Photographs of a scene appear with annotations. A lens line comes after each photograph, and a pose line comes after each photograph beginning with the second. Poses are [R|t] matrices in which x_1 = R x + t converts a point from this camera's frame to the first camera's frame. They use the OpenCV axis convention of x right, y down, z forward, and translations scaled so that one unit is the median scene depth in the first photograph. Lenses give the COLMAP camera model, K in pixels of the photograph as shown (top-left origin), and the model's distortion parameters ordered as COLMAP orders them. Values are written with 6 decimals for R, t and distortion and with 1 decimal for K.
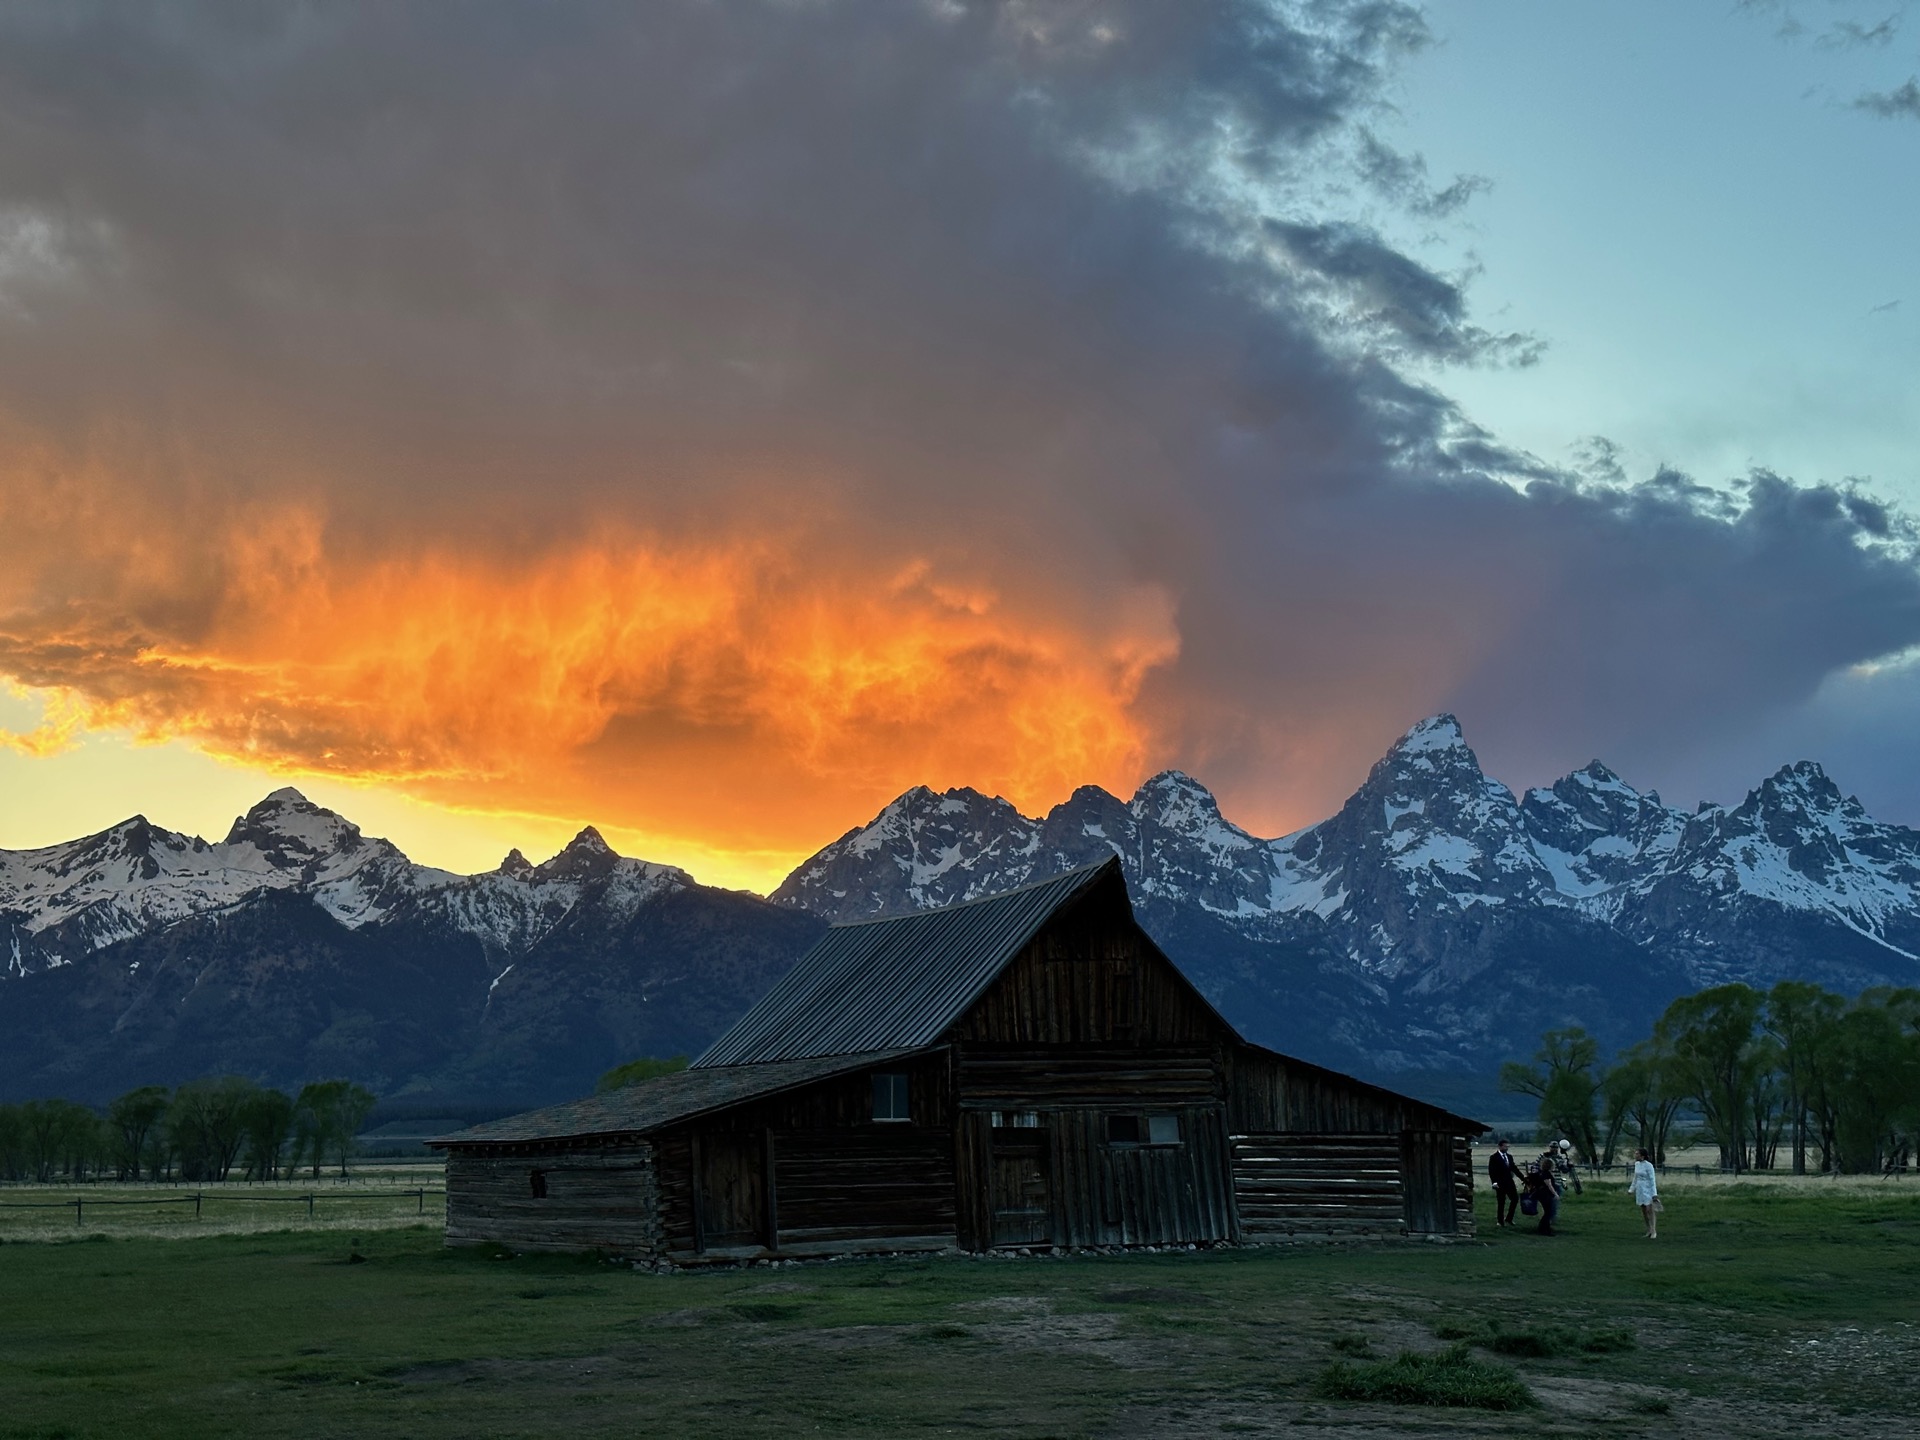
lens RADIAL K [[2722.2, 0, 937.1], [0, 2722.2, 717.7], [0, 0, 1]] dist [0.168506, -0.229251]
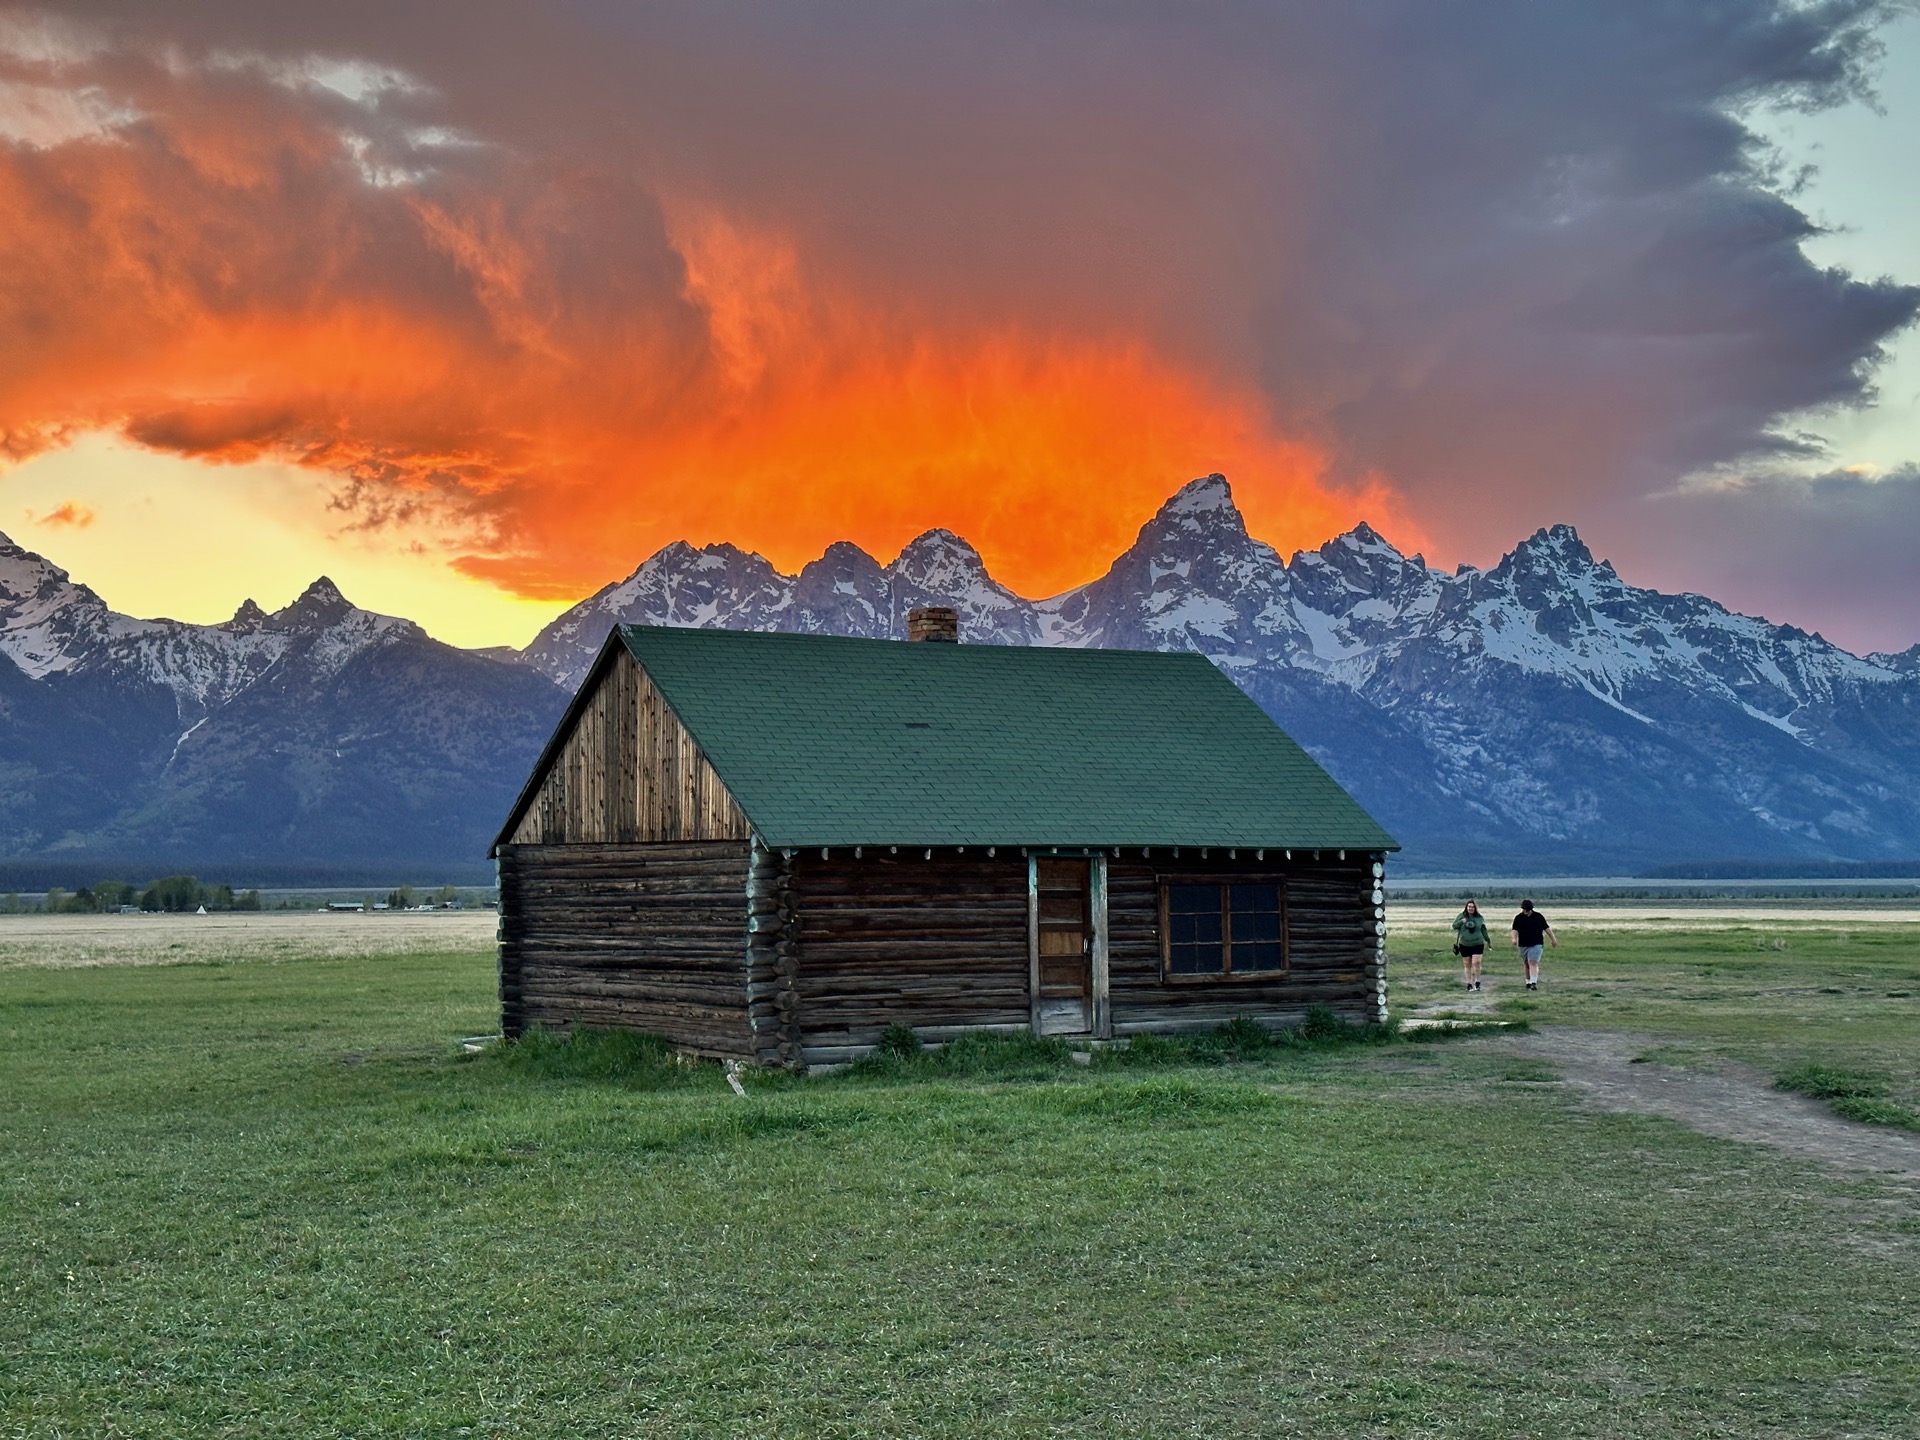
lens RADIAL K [[2711.0, 0, 964.5], [0, 2711.0, 725.7], [0, 0, 1]] dist [0.148891, -0.173002]
pose [[0.998013, 0.008431, 0.062444, 0.039204], [-0.013965, 0.995958, 0.088728, 0.003618], [-0.061444, -0.089424, 0.994097, 0.026743]]
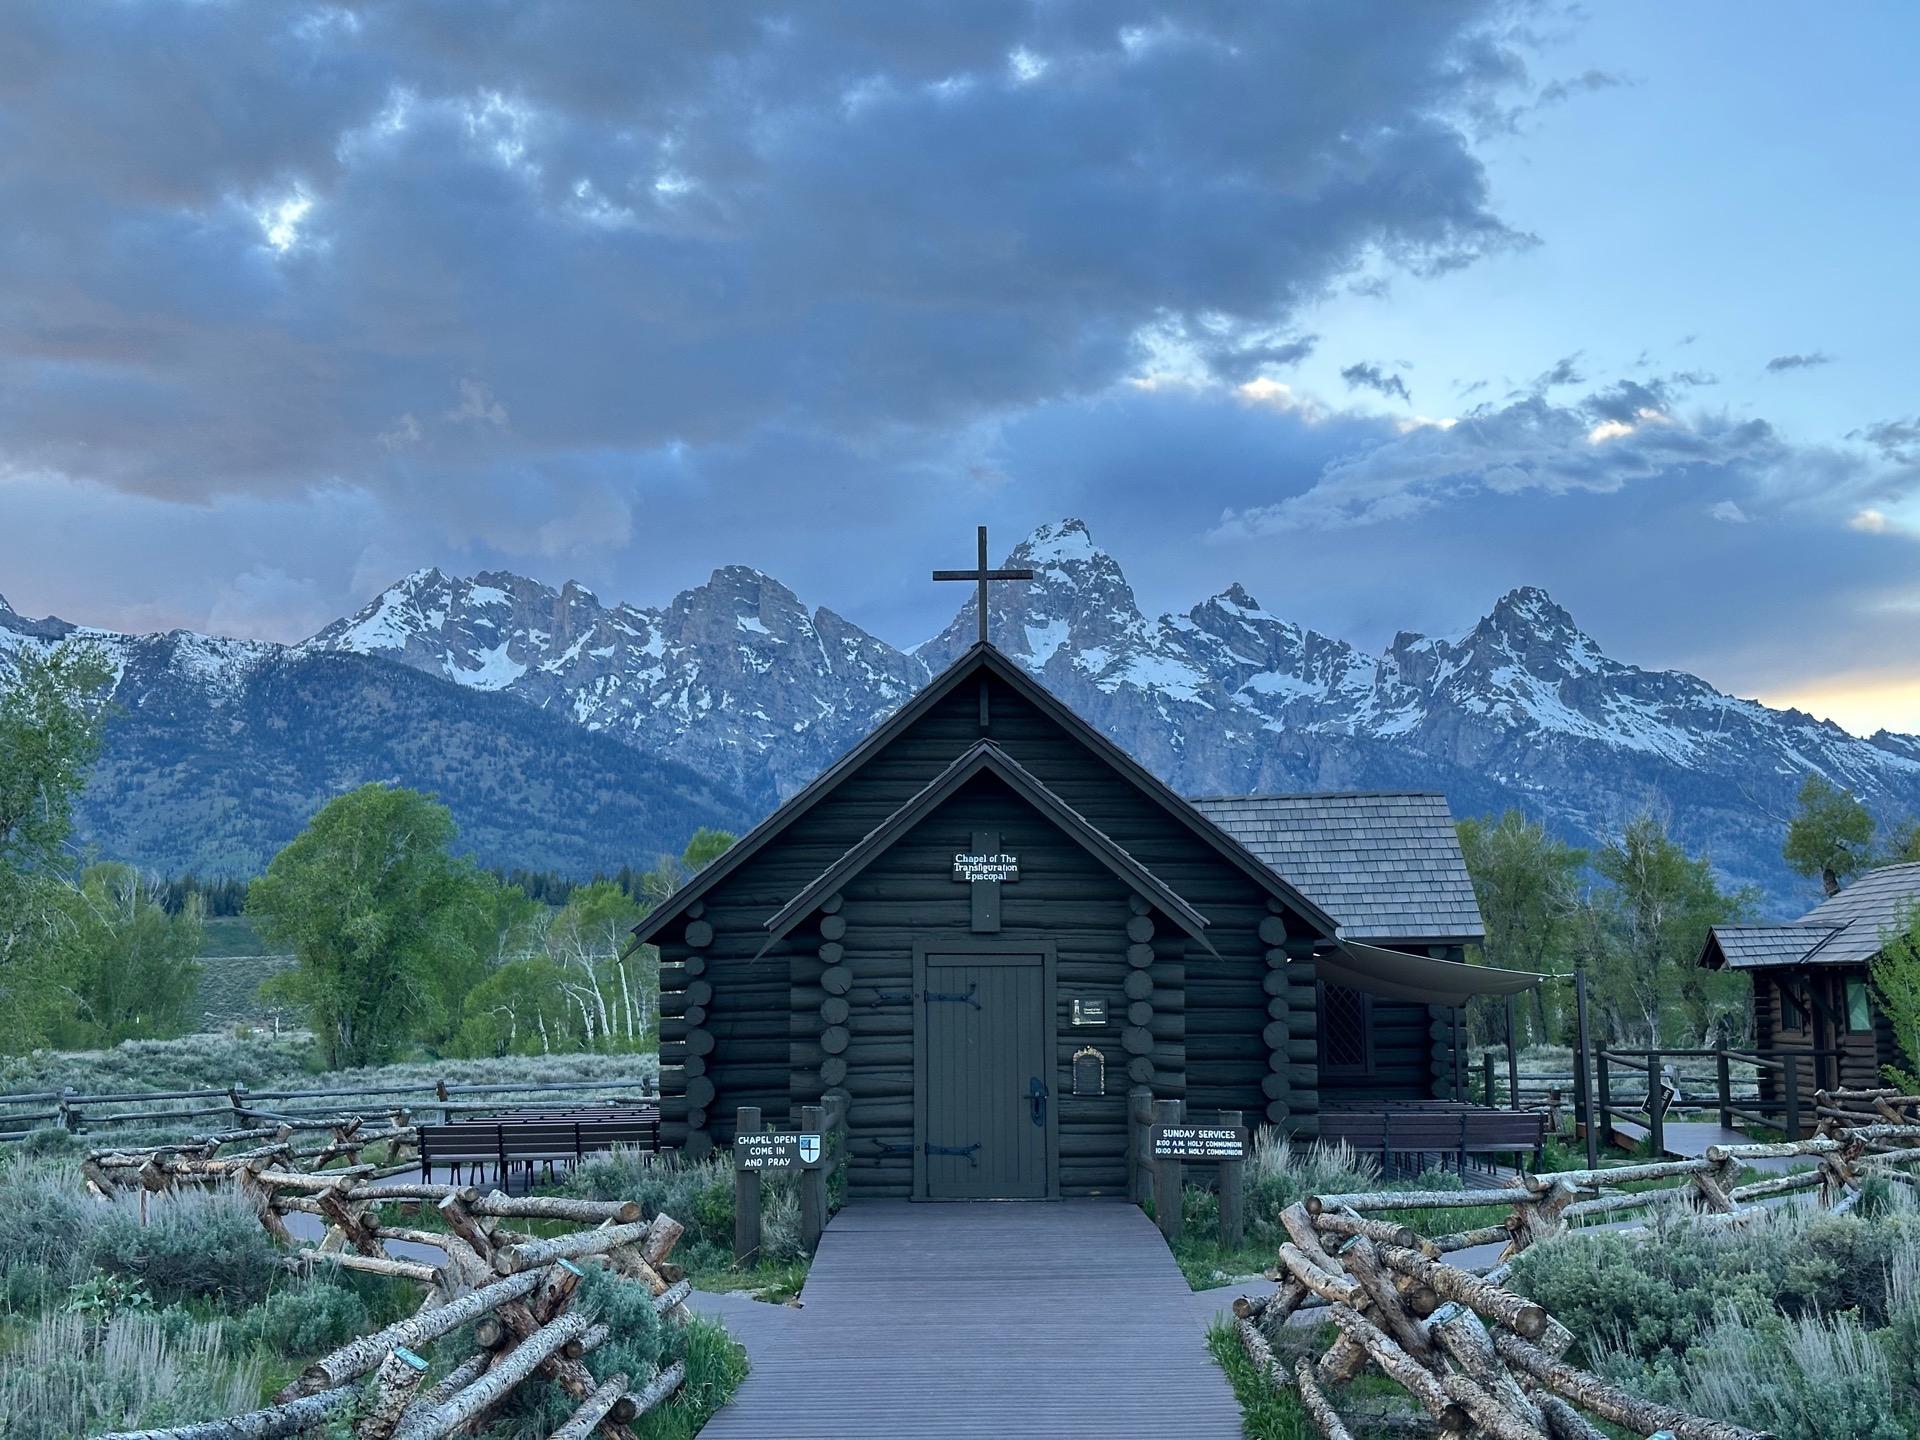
lens RADIAL K [[2711.0, 0, 964.5], [0, 2711.0, 725.7], [0, 0, 1]] dist [0.148891, -0.173002]
pose [[0.932079, 0.036370, 0.360425, -0.151645], [-0.048789, 0.998486, 0.025415, 0.046467], [-0.358955, -0.041274, 0.932442, 0.282677]]
